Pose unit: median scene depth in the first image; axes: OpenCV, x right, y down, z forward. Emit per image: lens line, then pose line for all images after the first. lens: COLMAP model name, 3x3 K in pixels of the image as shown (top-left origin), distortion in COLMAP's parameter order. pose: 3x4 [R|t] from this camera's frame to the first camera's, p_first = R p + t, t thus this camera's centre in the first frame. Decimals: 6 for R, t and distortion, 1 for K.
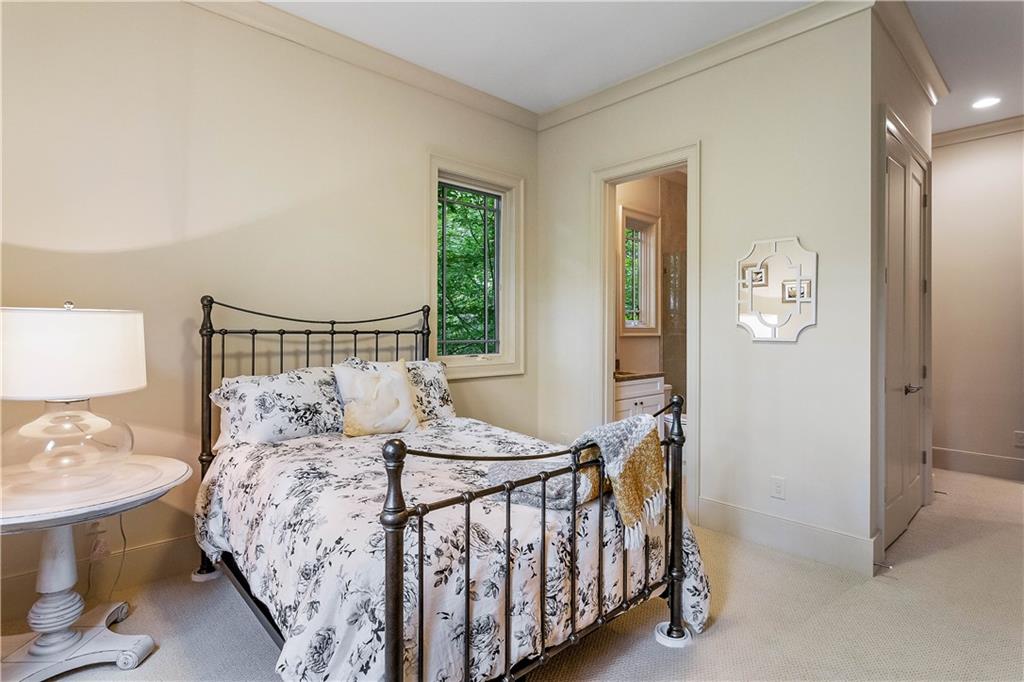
lens RADIAL K [[524.8, 0, 514.3], [0, 524.8, 336.3], [0, 0, 1]] dist [0.003681, 0.000669]
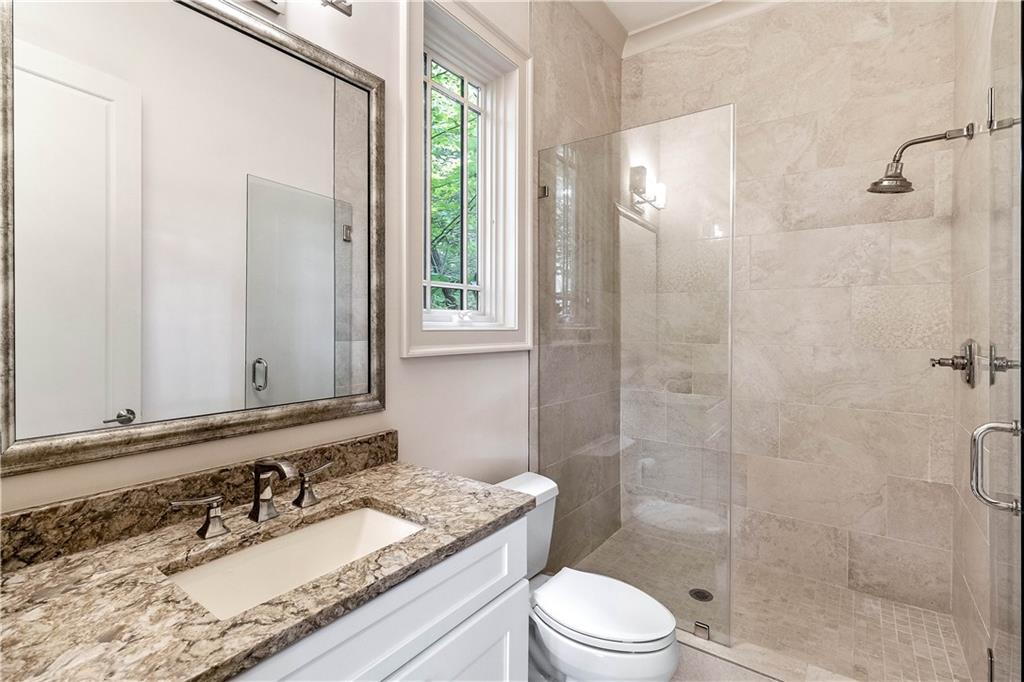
lens RADIAL K [[475.8, 0, 514.0], [0, 475.8, 334.3], [0, 0, 1]] dist [0.004146, 0.000822]
pose [[0.981825, -0.001257, 0.189783, 0.312883], [0.001346, 0.999999, -0.000340, -0.019549], [-0.189783, 0.000589, 0.981826, 1.028021]]
